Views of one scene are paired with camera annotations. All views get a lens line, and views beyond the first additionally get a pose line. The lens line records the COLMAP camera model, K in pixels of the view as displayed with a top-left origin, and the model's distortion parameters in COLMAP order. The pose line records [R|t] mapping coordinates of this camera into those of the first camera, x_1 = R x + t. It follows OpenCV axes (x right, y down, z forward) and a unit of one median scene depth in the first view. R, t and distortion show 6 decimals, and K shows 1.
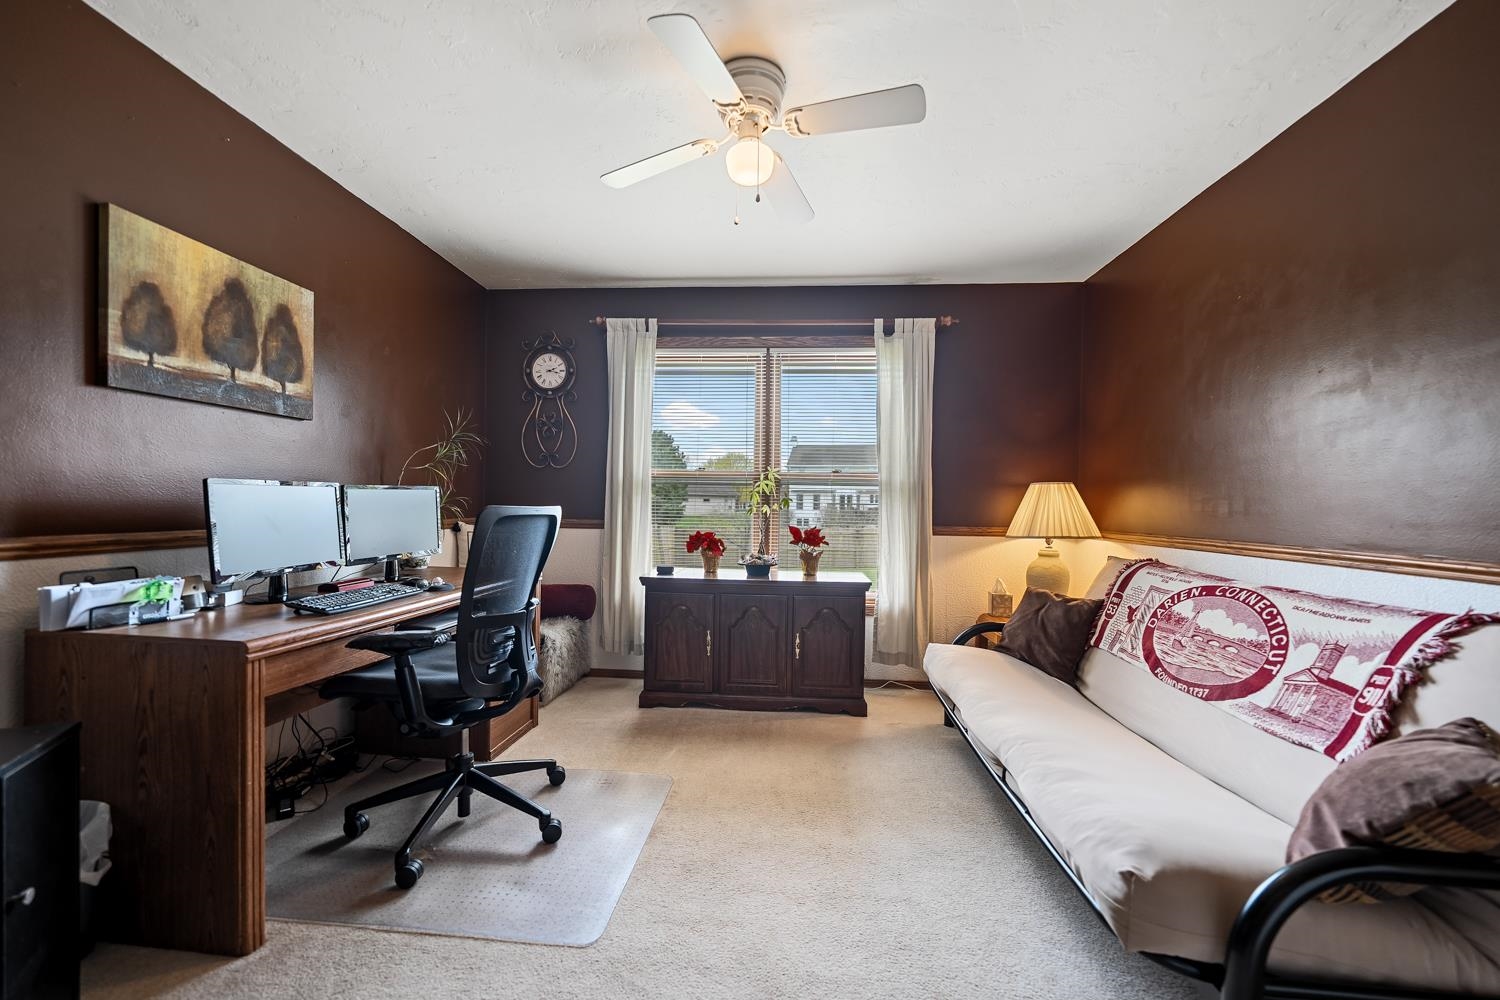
lens RADIAL K [[599.5, 0, 755.5], [0, 599.5, 506.4], [0, 0, 1]] dist [0.000902, 0.000007]
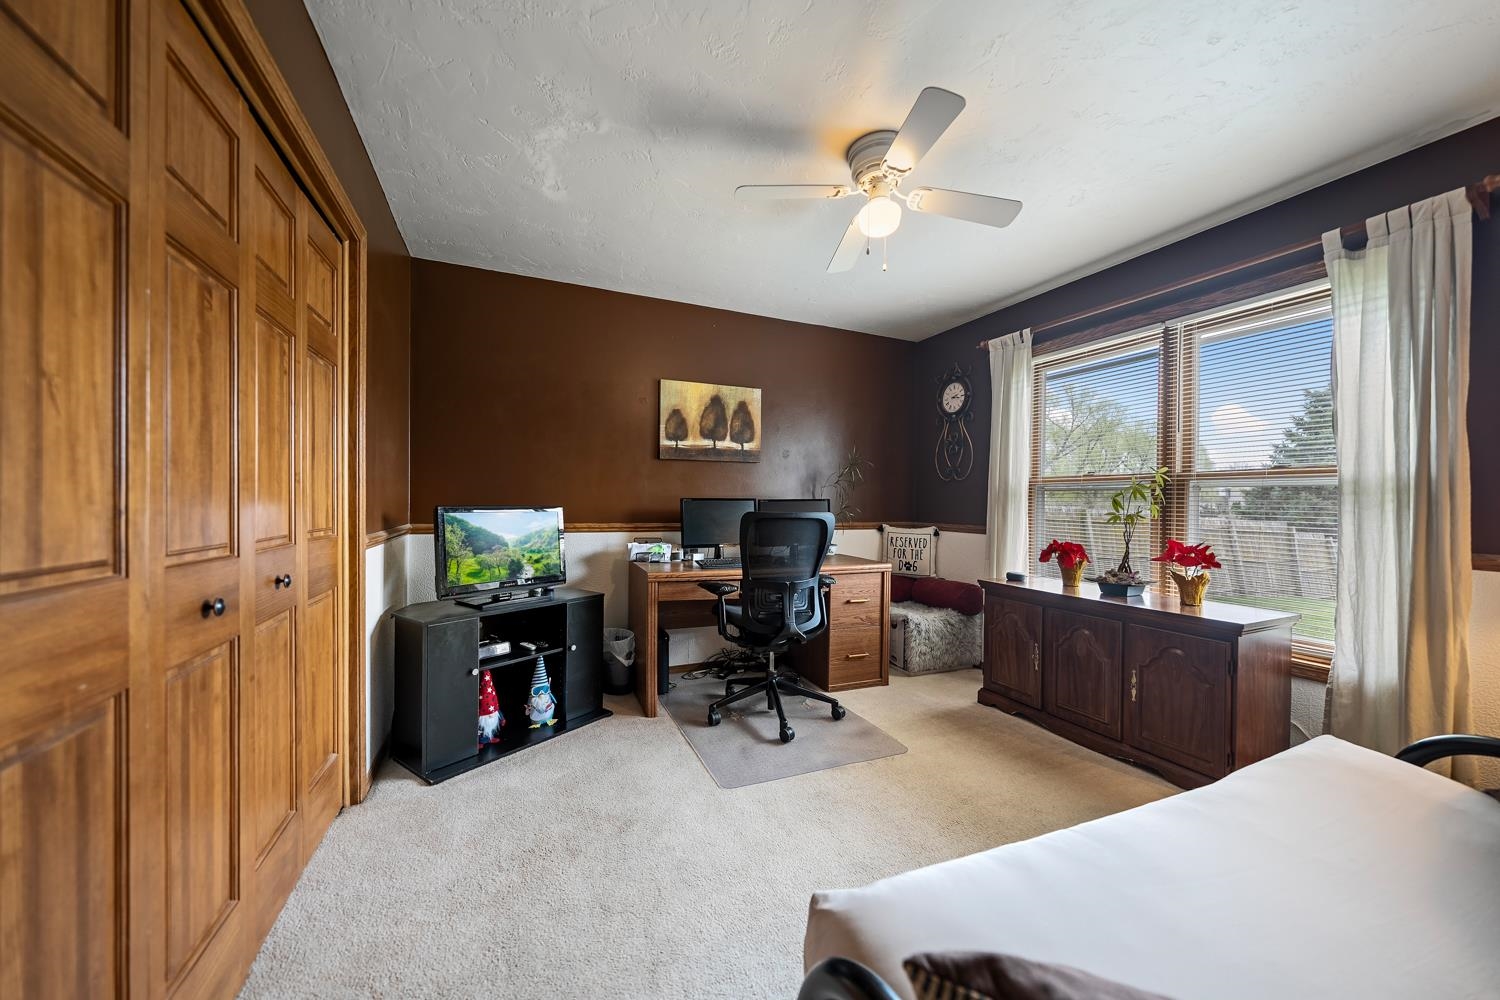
lens RADIAL K [[561.0, 0, 750.0], [0, 561.0, 500.0], [0, 0, 1]] dist [-0.006896, 0.000205]
pose [[0.447901, -0.013807, -0.893977, 0.522115], [-0.008548, 0.999769, -0.019723, -0.001768], [0.894042, 0.016475, 0.447679, 0.185018]]
